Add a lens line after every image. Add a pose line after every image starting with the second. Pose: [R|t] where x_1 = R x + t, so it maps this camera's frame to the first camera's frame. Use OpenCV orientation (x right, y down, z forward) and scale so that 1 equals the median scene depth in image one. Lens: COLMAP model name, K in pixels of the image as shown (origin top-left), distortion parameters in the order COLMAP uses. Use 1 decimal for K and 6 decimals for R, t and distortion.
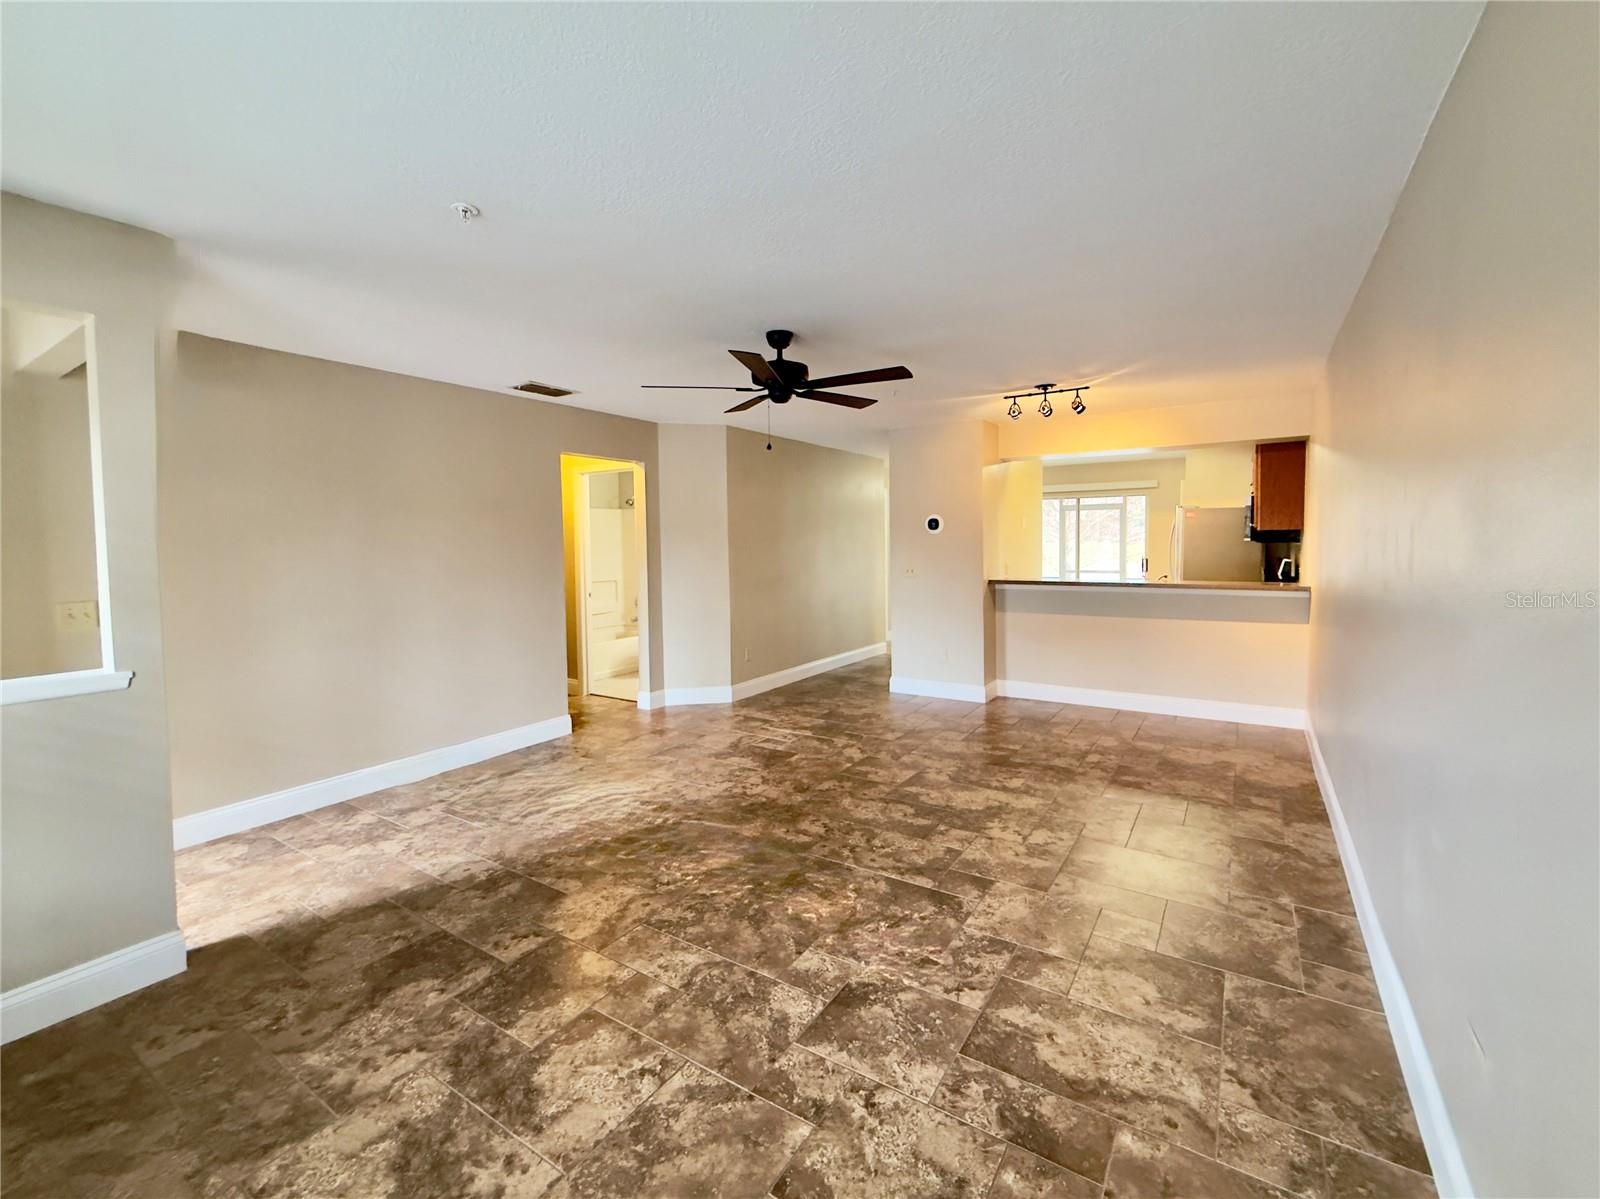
lens RADIAL K [[705.1, 0, 794.7], [0, 705.1, 583.5], [0, 0, 1]] dist [0.002099, 0.000359]
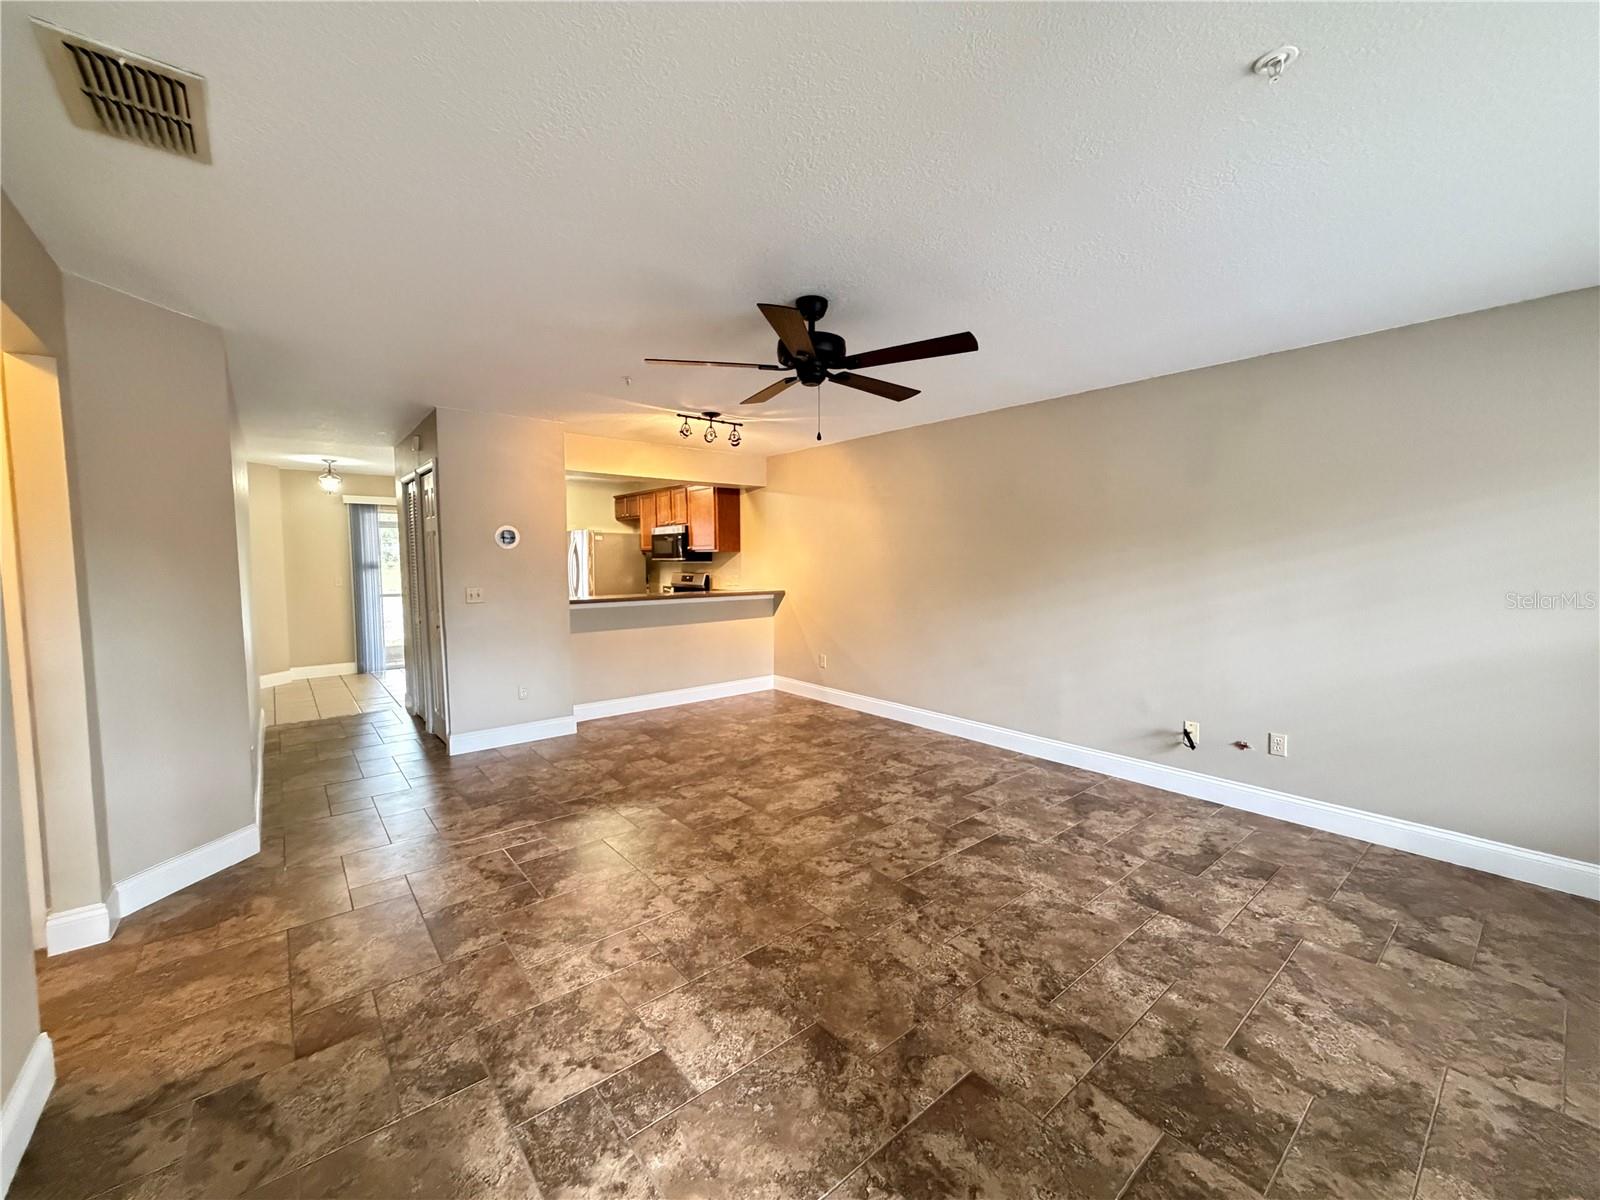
lens RADIAL K [[644.7, 0, 808.5], [0, 644.7, 606.4], [0, 0, 1]] dist [-0.000061, 0.000273]
pose [[0.278792, -0.060925, 0.958417, -0.821016], [0.057813, 0.997240, 0.046575, -0.032355], [-0.958610, 0.042424, 0.281545, 0.851520]]
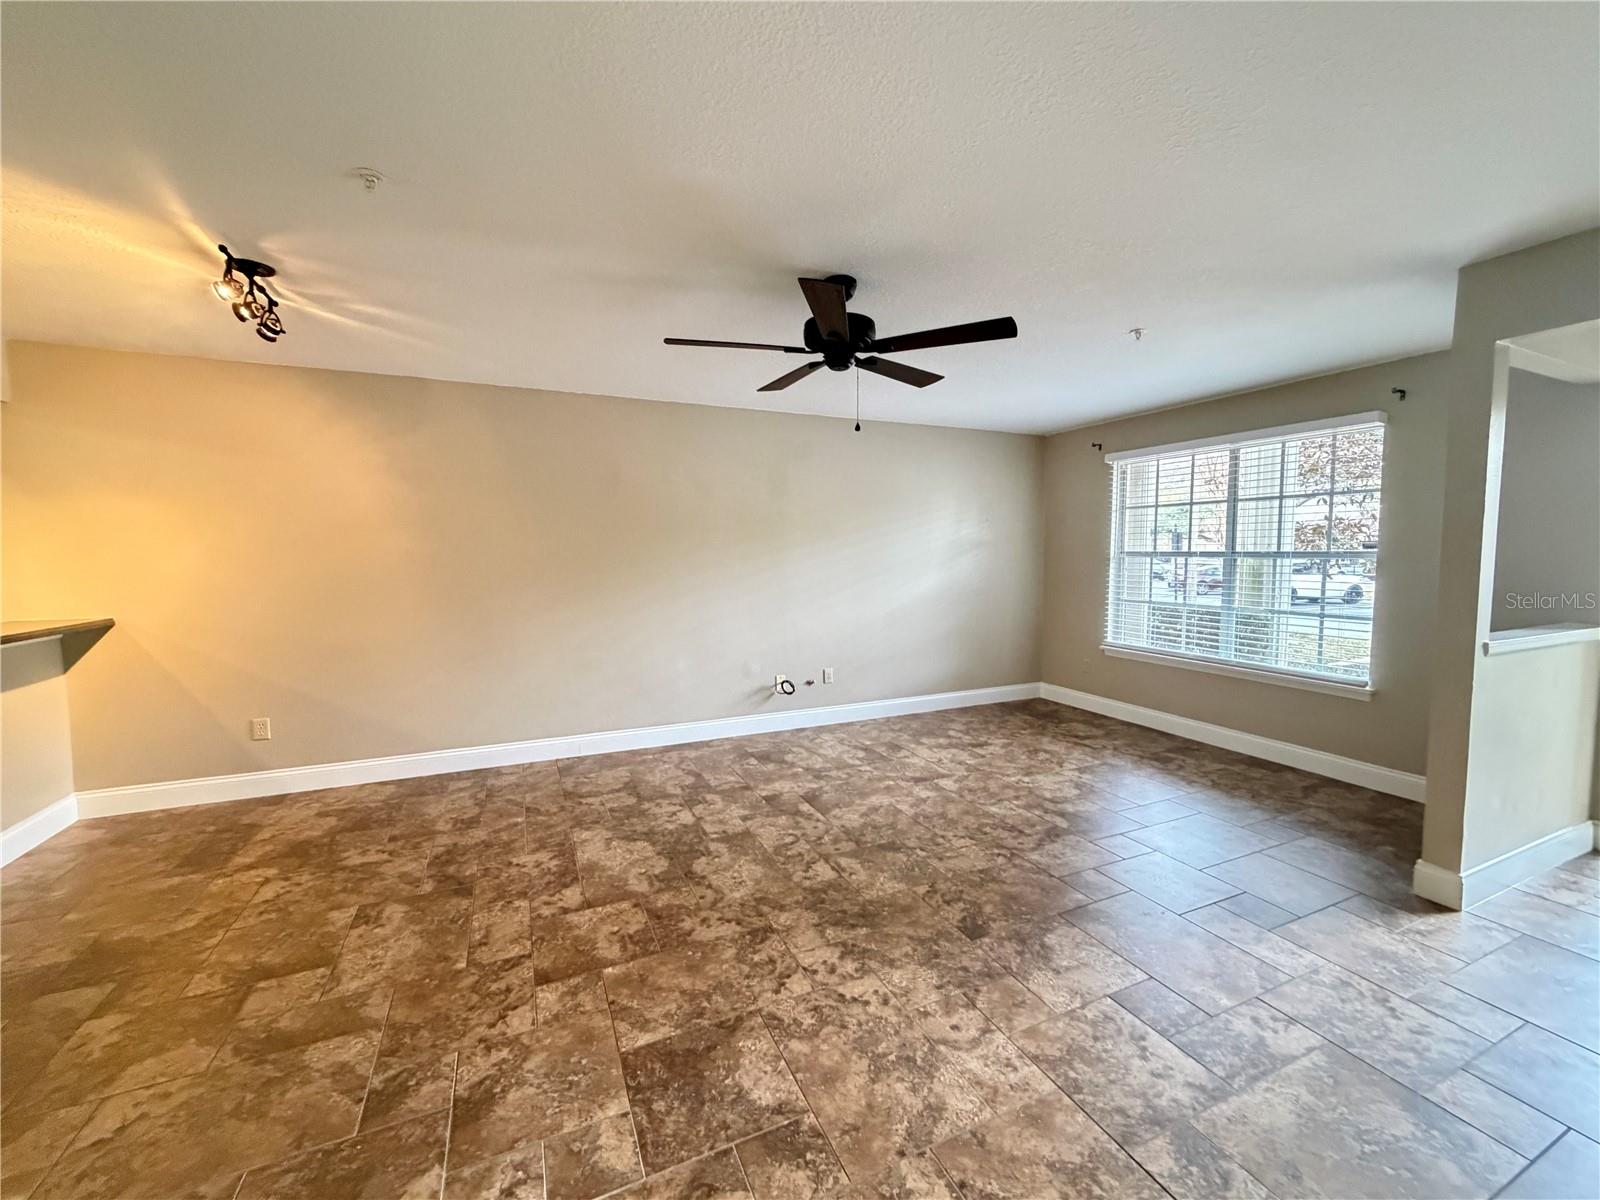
lens RADIAL K [[644.7, 0, 820.8], [0, 644.7, 606.9], [0, 0, 1]] dist [-0.000061, 0.000273]
pose [[-0.855324, -0.026814, 0.517400, -0.411768], [0.047646, 0.990357, 0.130091, -0.091872], [-0.515899, 0.135922, -0.845798, 1.770527]]
